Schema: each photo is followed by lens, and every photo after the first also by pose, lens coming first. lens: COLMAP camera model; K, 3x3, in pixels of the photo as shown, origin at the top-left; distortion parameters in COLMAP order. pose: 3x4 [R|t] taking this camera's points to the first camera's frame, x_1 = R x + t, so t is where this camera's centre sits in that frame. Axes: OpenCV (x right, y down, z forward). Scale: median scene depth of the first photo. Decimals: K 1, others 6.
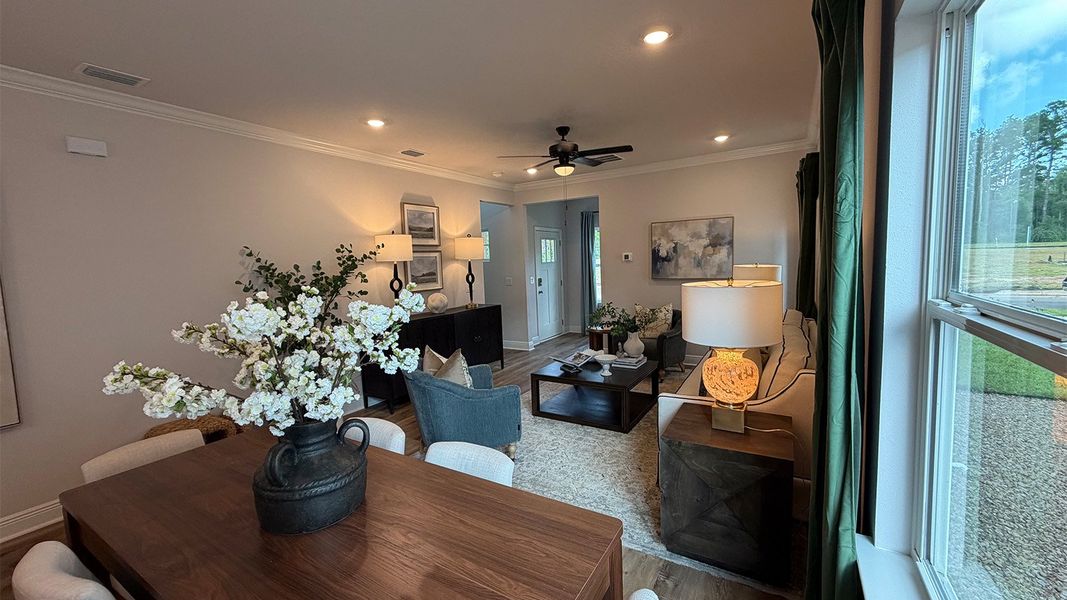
lens RADIAL K [[424.9, 0, 530.9], [0, 424.9, 296.6], [0, 0, 1]] dist [0.000535, 0.000010]
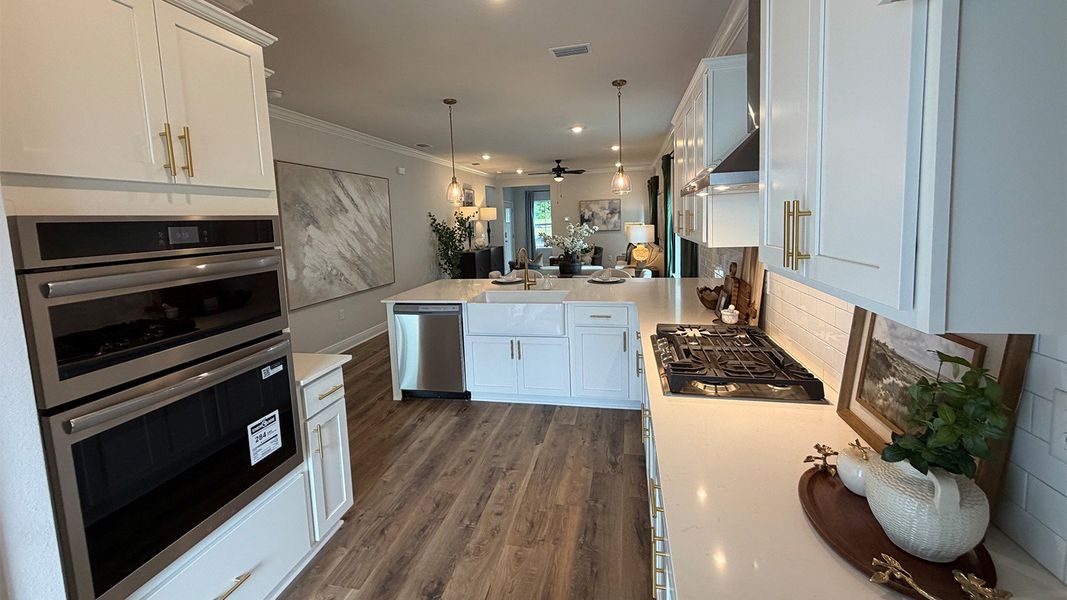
lens RADIAL K [[419.6, 0, 533.9], [0, 419.6, 259.7], [0, 0, 1]] dist [-0.032361, 0.000089]
pose [[0.943082, -0.026894, 0.331472, -0.570064], [0.027376, 0.999620, 0.003216, 0.080279], [-0.331432, 0.006042, 0.943460, -0.731290]]
